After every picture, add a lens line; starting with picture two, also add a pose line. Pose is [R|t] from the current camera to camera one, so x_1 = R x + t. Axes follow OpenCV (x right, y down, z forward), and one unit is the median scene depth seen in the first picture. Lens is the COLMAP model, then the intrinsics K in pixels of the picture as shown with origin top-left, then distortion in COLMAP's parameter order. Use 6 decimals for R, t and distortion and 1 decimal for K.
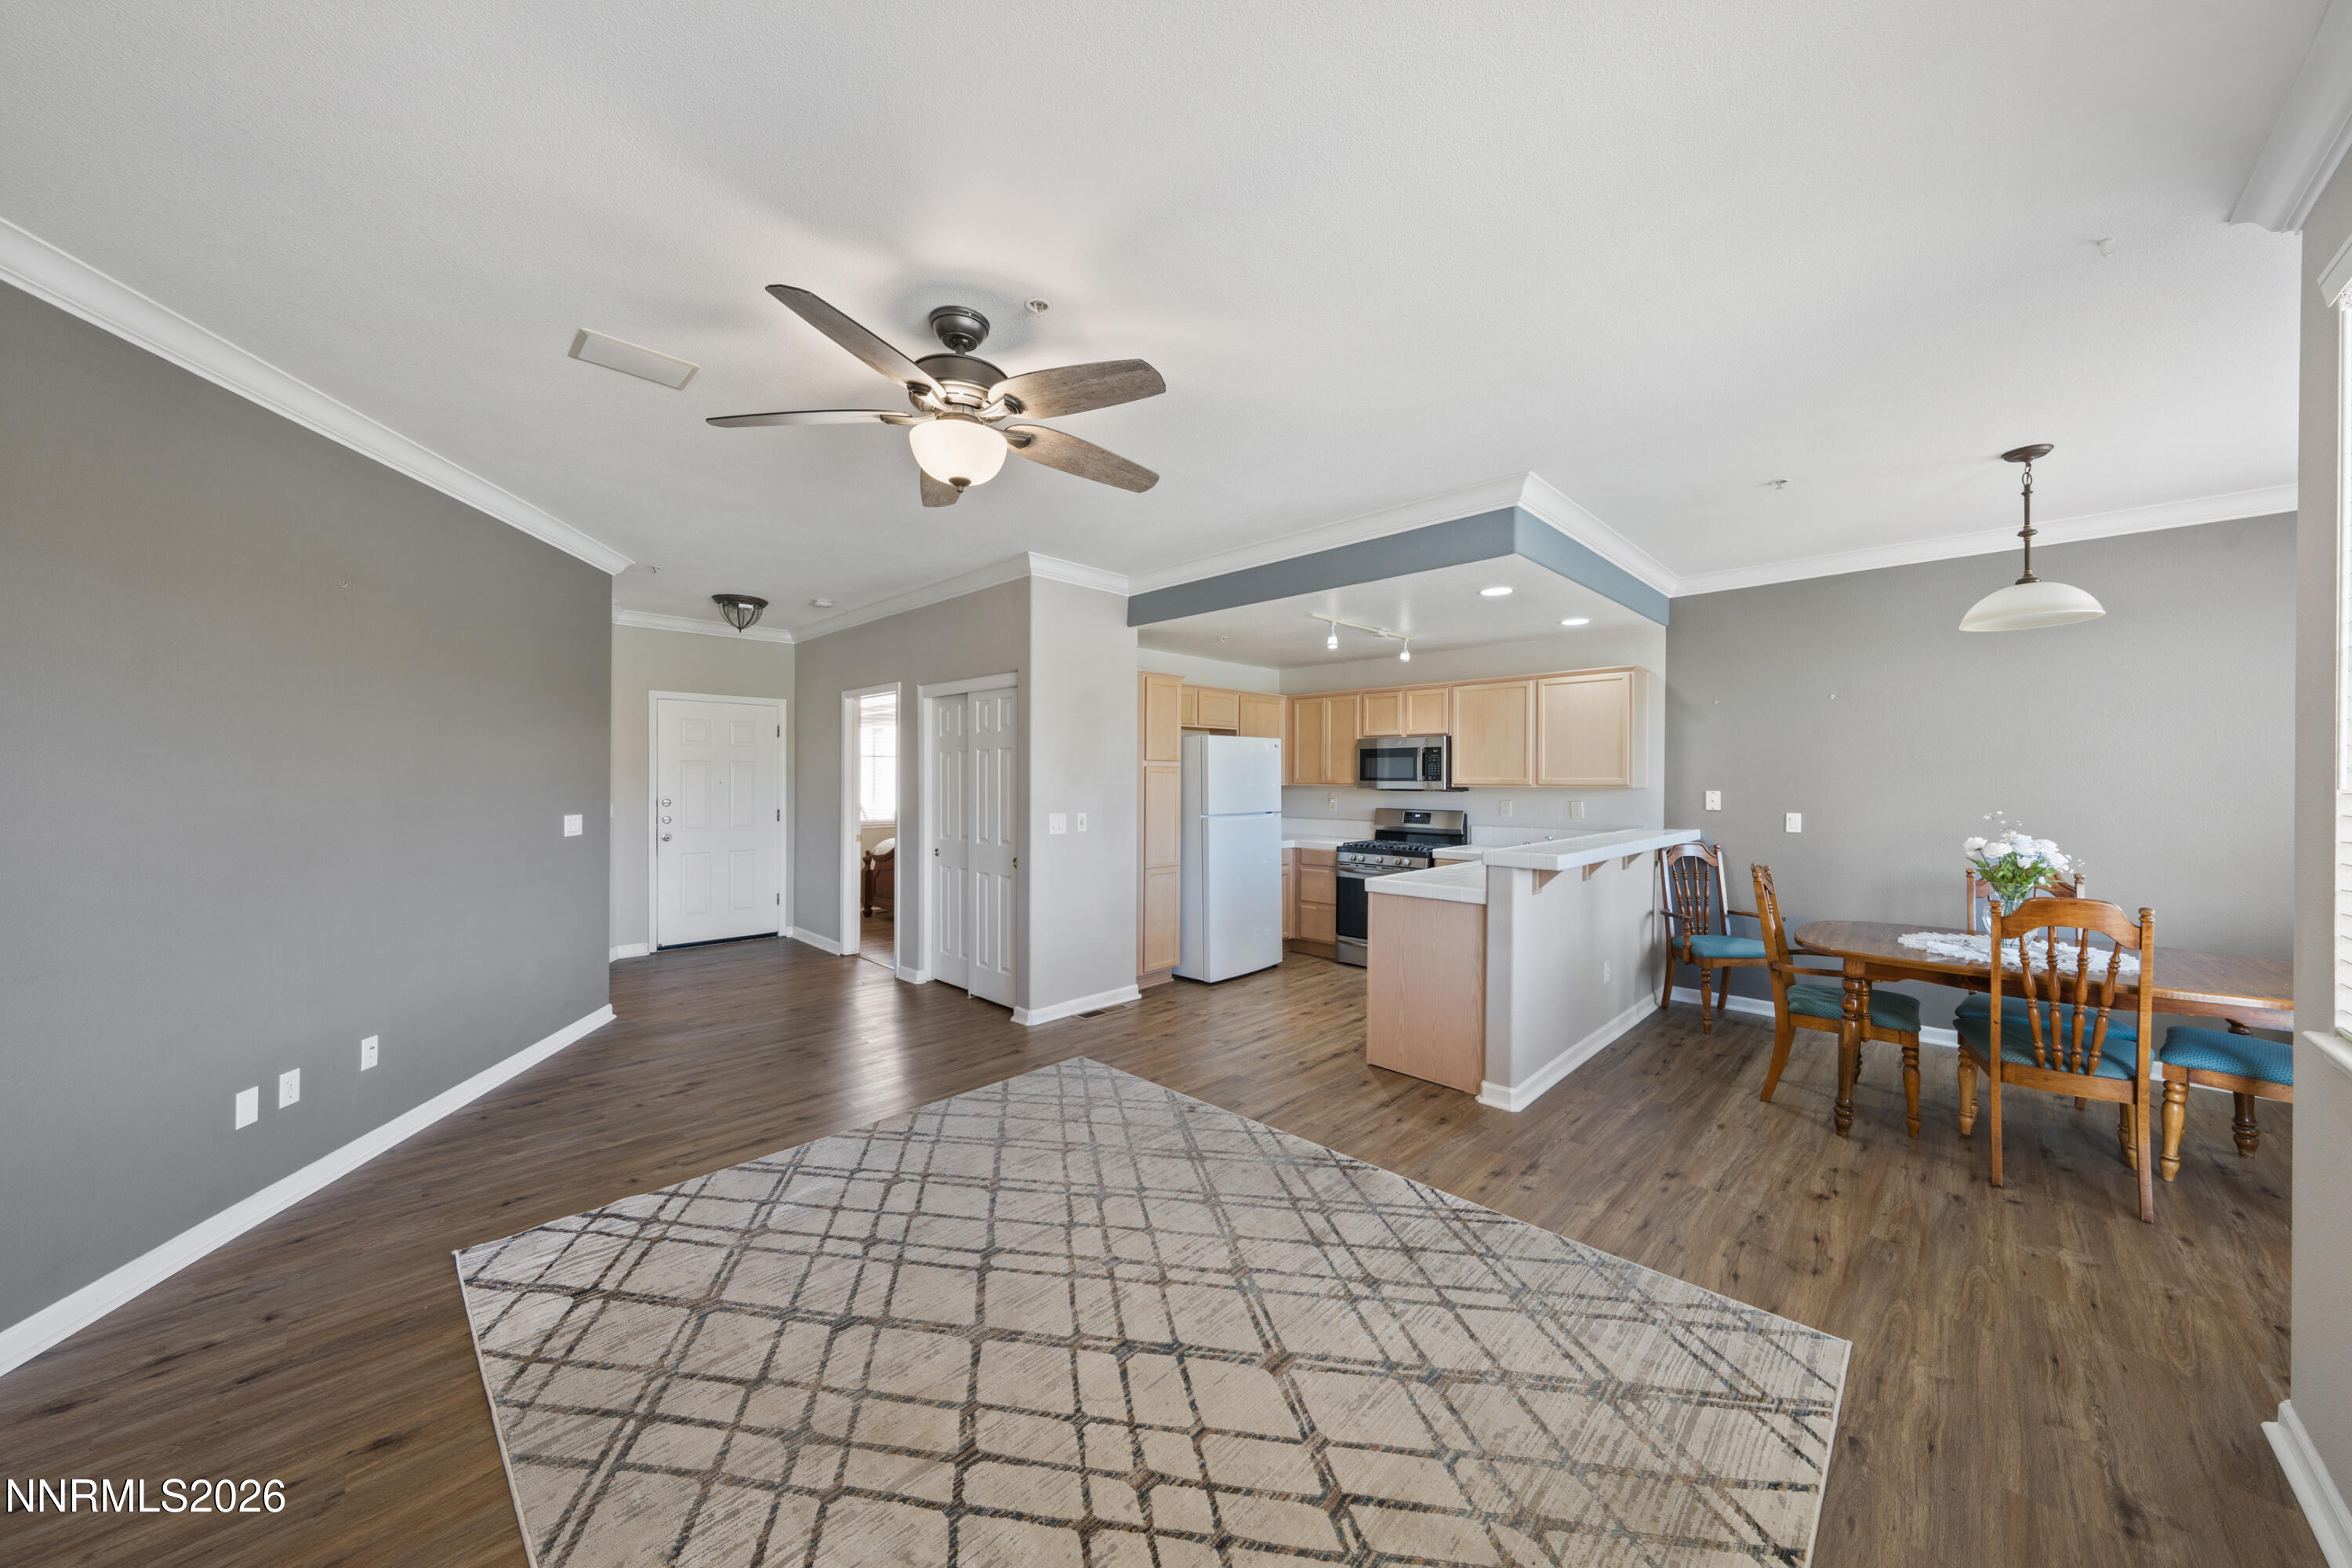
lens RADIAL K [[807.6, 0, 1184.7], [0, 807.6, 779.8], [0, 0, 1]] dist [-0.001749, -0.000331]
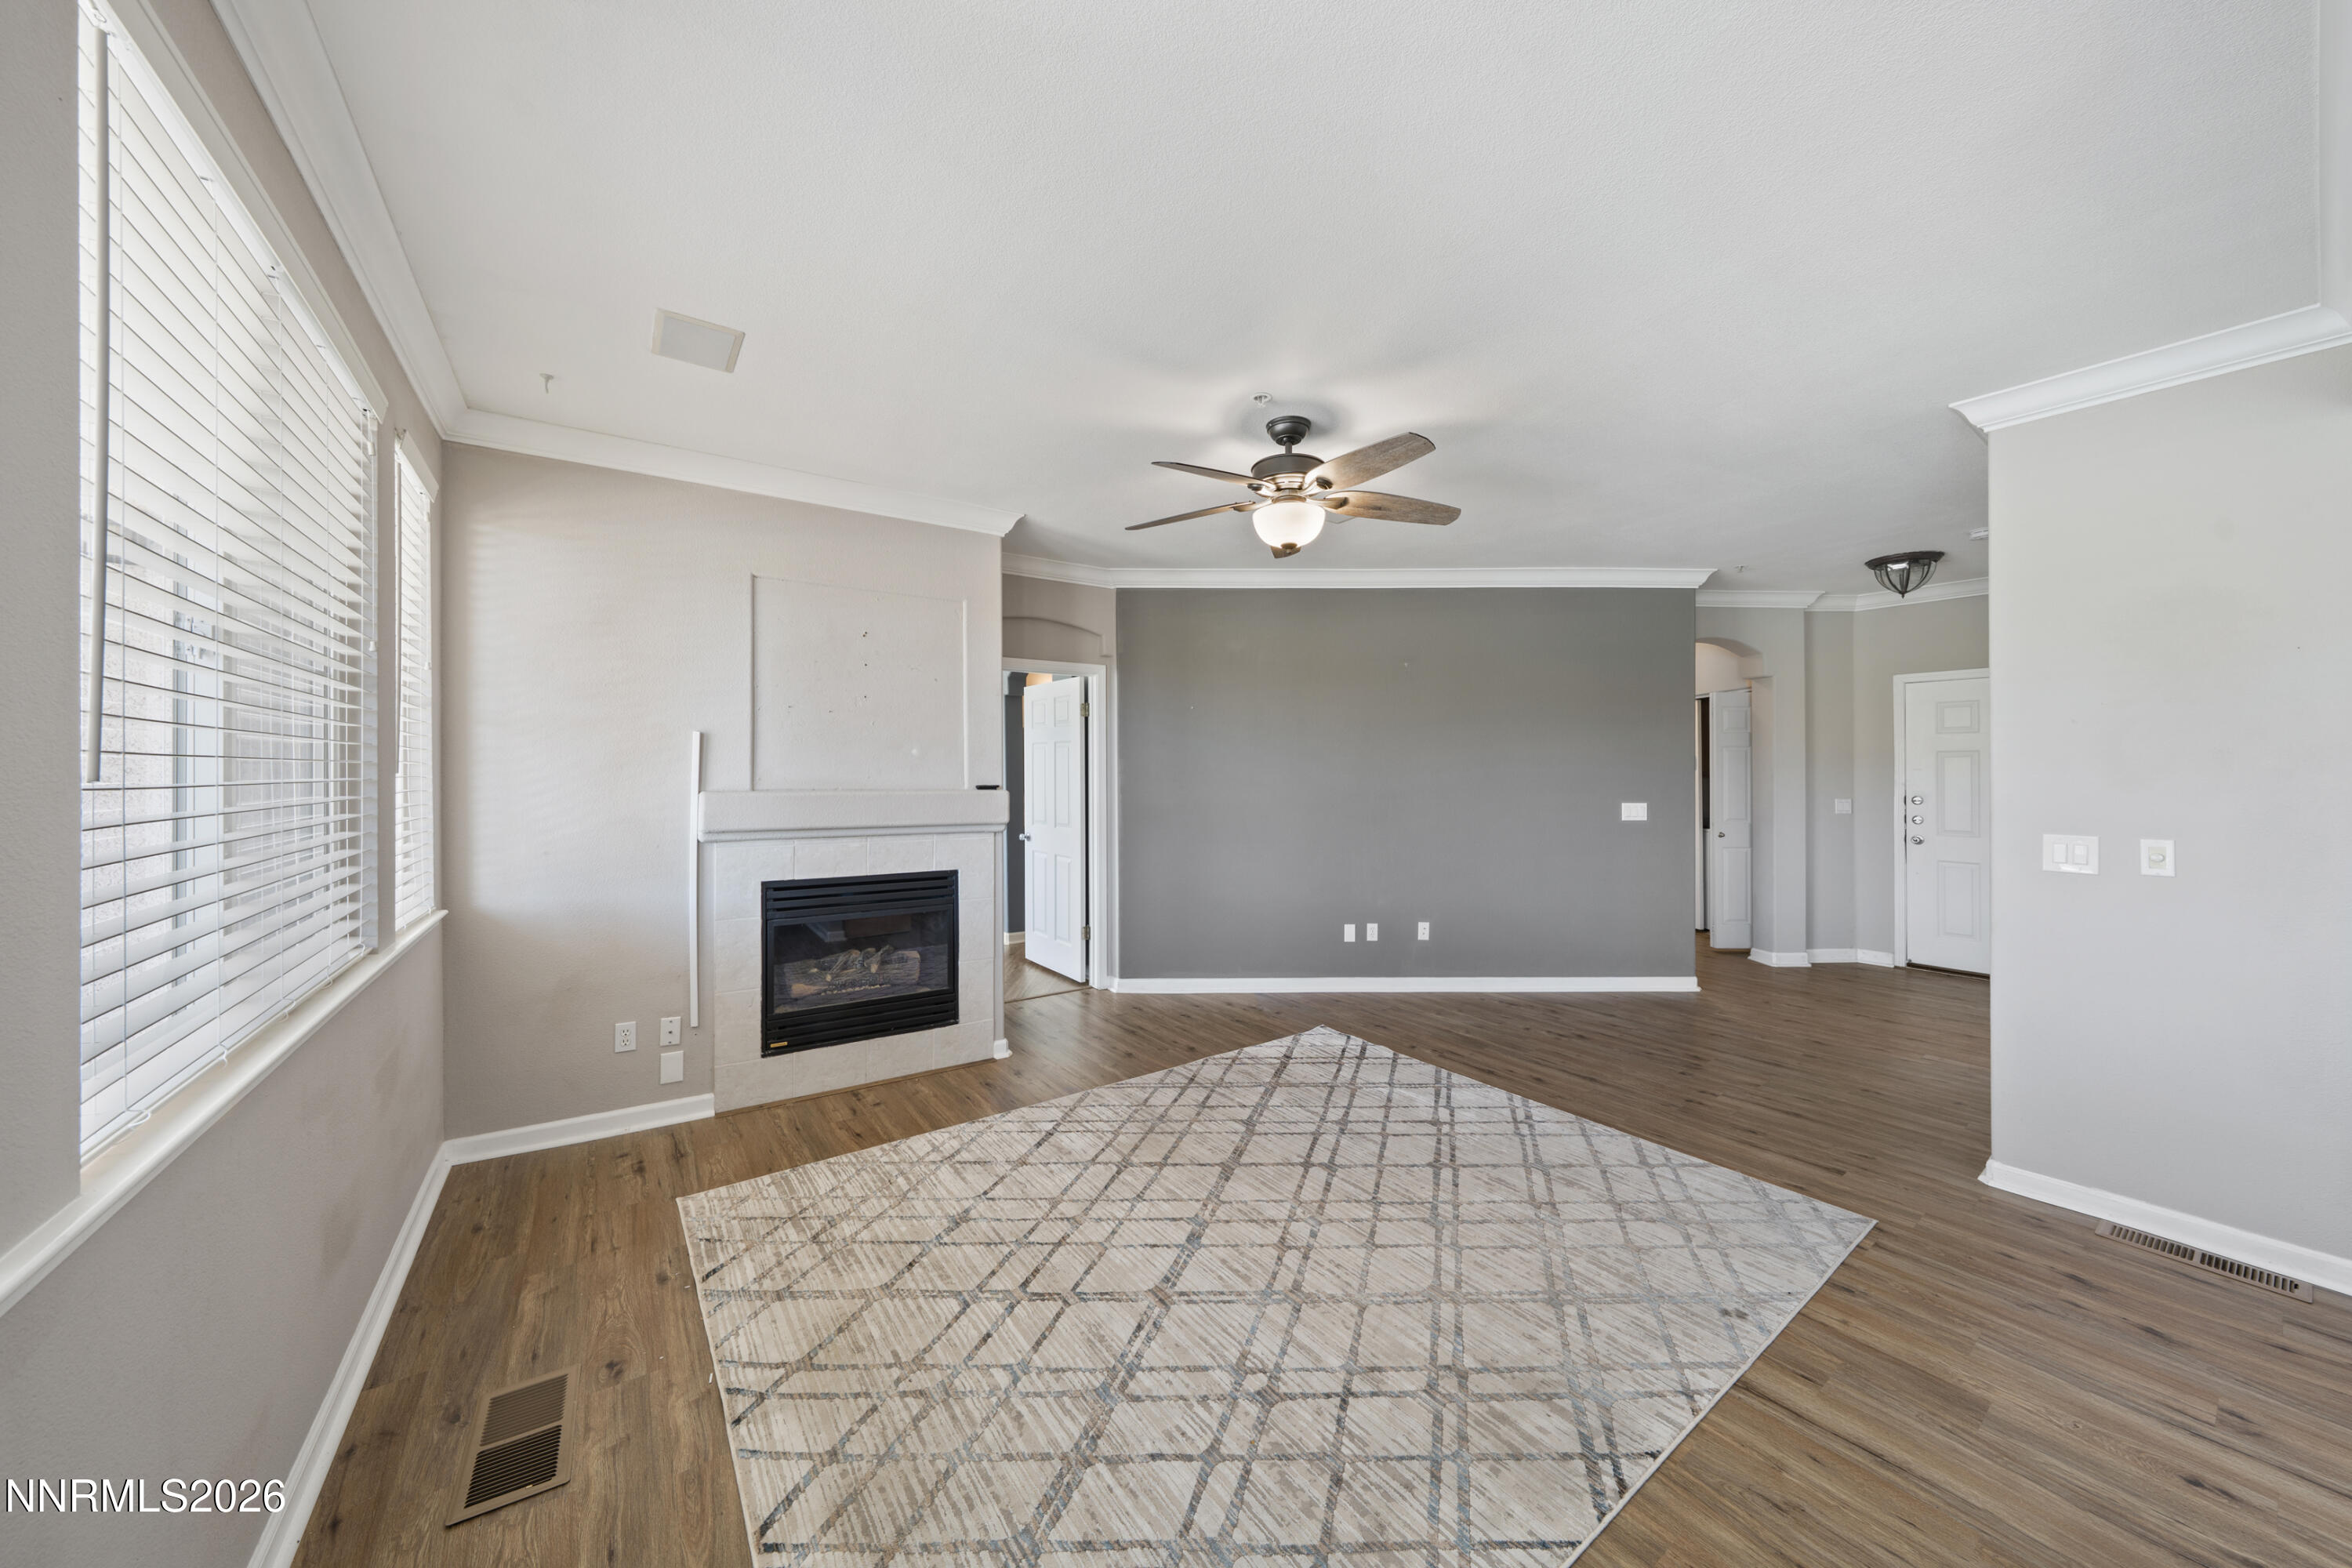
lens RADIAL K [[807.6, 0, 1182.4], [0, 807.6, 771.4], [0, 0, 1]] dist [-0.001749, -0.000331]
pose [[-0.184359, -0.002712, -0.982855, 0.753391], [-0.002637, 0.999994, -0.002265, 0.001329], [0.982856, 0.002174, -0.184365, 0.772670]]
